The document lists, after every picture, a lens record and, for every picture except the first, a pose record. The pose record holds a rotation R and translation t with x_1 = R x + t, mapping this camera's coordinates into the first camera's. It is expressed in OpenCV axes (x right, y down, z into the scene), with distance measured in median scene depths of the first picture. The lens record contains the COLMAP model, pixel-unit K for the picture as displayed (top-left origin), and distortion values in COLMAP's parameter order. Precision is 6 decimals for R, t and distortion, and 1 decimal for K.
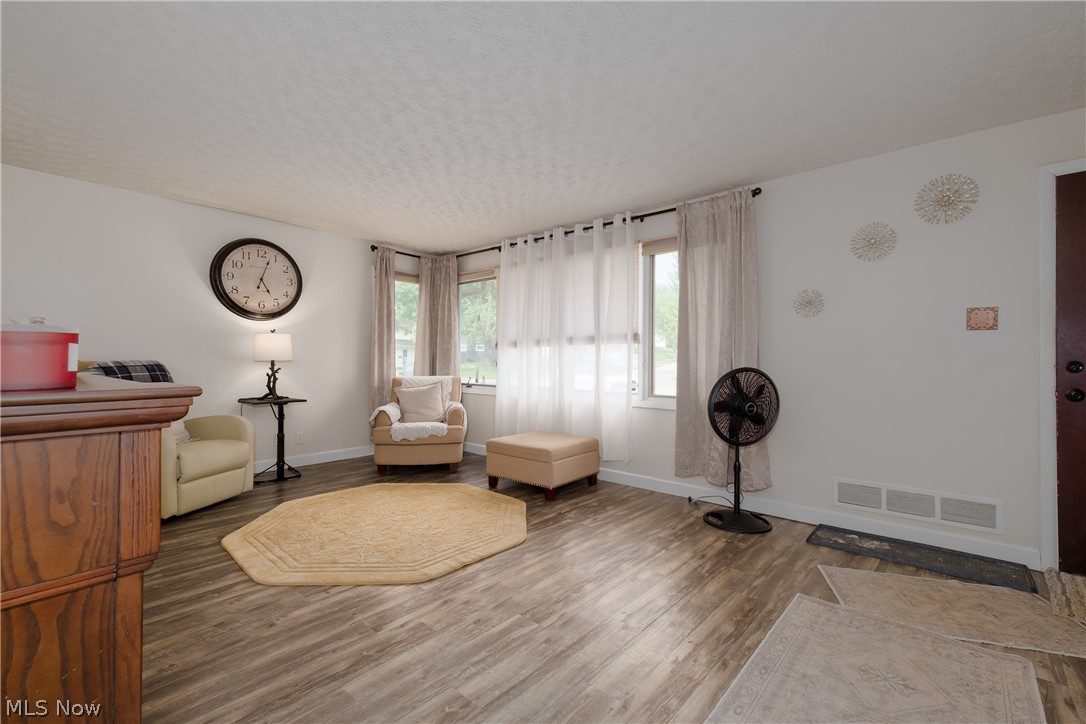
lens RADIAL K [[469.3, 0, 579.5], [0, 469.3, 357.5], [0, 0, 1]] dist [0.018015, -0.000239]
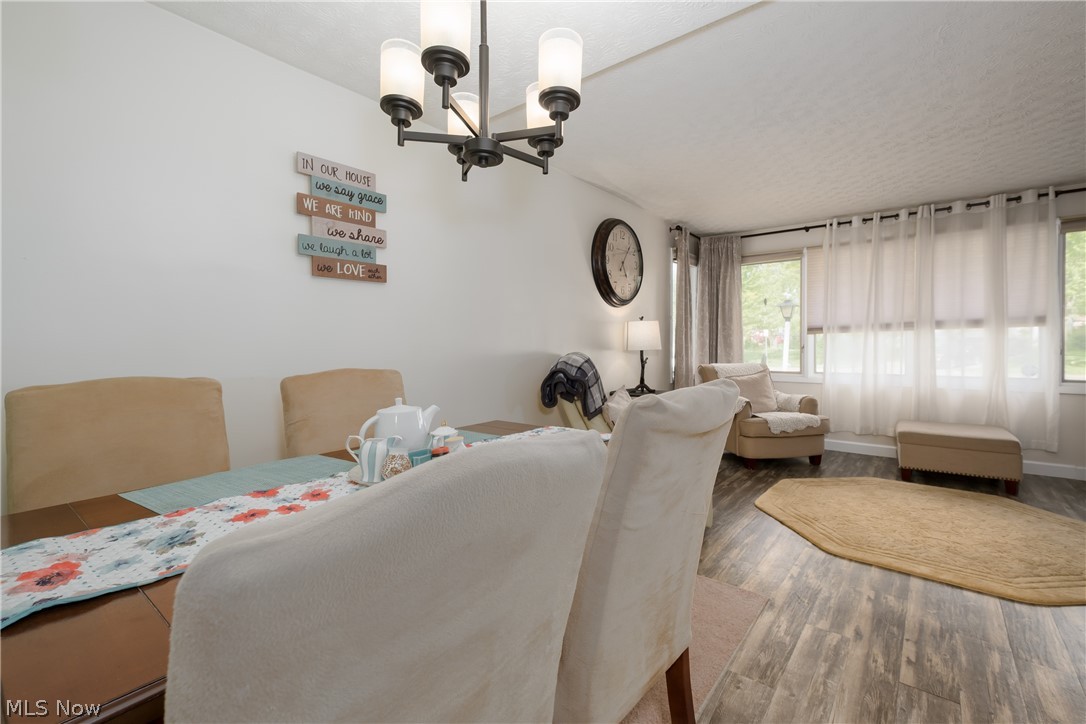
lens RADIAL K [[464.3, 0, 589.7], [0, 464.3, 351.1], [0, 0, 1]] dist [0.008008, -0.000138]
pose [[0.998624, -0.016980, 0.049607, -0.894396], [0.015852, 0.999609, 0.023038, -0.016344], [-0.049978, -0.022220, 0.998503, 0.104691]]
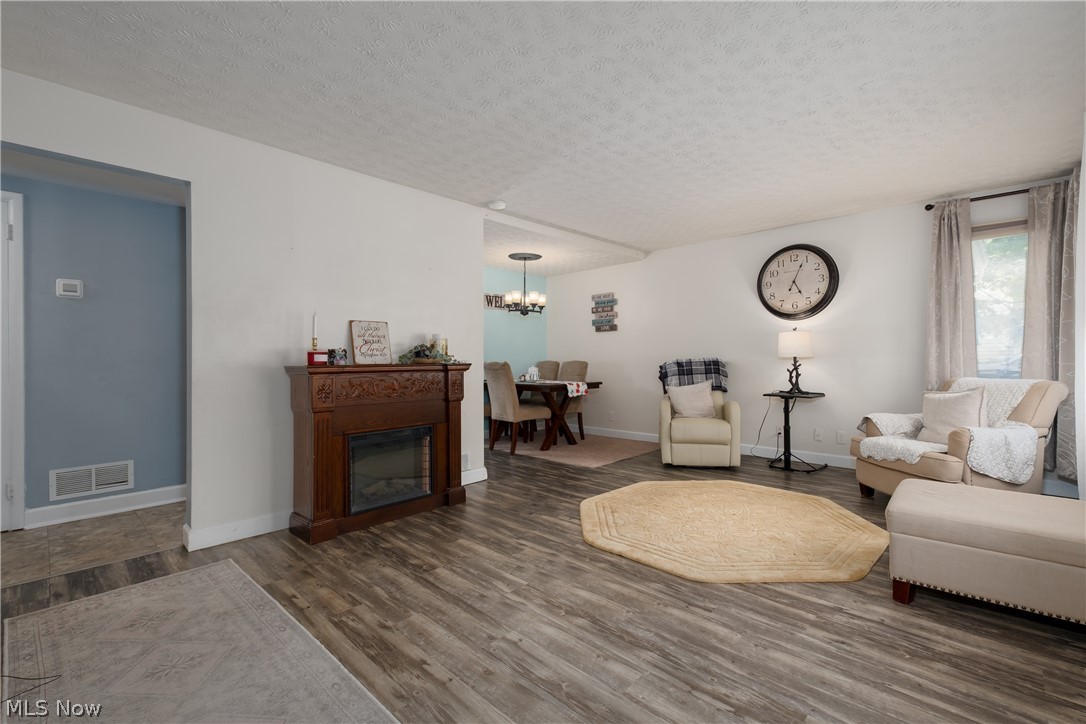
lens RADIAL K [[474.9, 0, 543.4], [0, 474.9, 353.8], [0, 0, 1]] dist [0.014954, -0.000484]
pose [[-0.076789, -0.016463, -0.996911, 0.516147], [0.013734, 0.999751, -0.017568, 0.011473], [0.996953, -0.015041, -0.076544, 0.583420]]
